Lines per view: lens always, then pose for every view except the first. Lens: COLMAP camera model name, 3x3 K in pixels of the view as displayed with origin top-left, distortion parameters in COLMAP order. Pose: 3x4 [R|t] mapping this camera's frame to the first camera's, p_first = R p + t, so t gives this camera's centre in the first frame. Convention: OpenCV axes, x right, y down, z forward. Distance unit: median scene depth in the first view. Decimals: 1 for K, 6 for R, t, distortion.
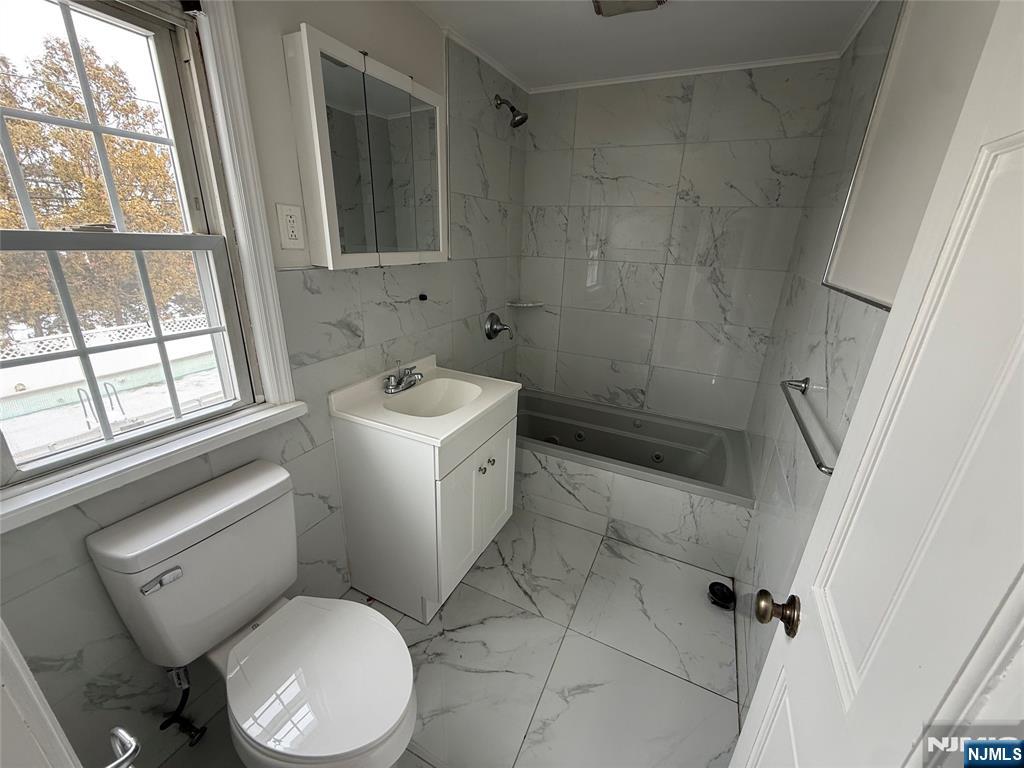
lens RADIAL K [[407.7, 0, 514.0], [0, 407.7, 386.4], [0, 0, 1]] dist [-0.001074, -0.000189]
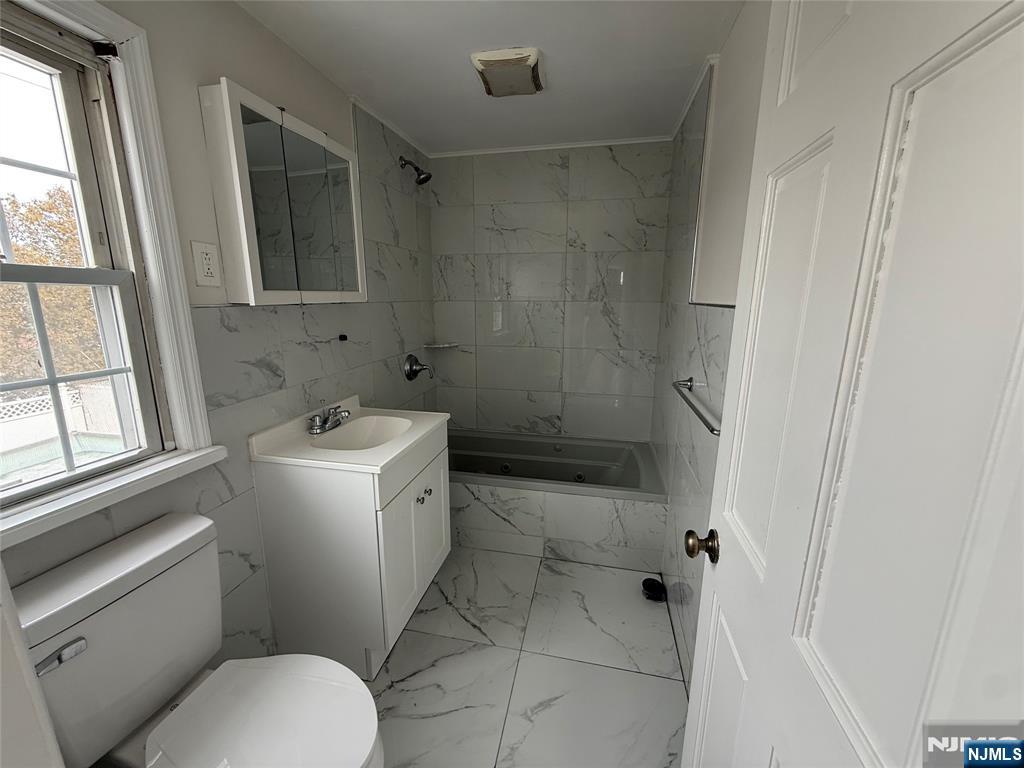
lens RADIAL K [[407.7, 0, 514.7], [0, 407.7, 386.8], [0, 0, 1]] dist [-0.001074, -0.000189]
pose [[0.970786, -0.083507, 0.224948, -0.057383], [0.112000, 0.986794, -0.117019, 0.077847], [-0.212205, 0.138794, 0.967318, -0.052697]]
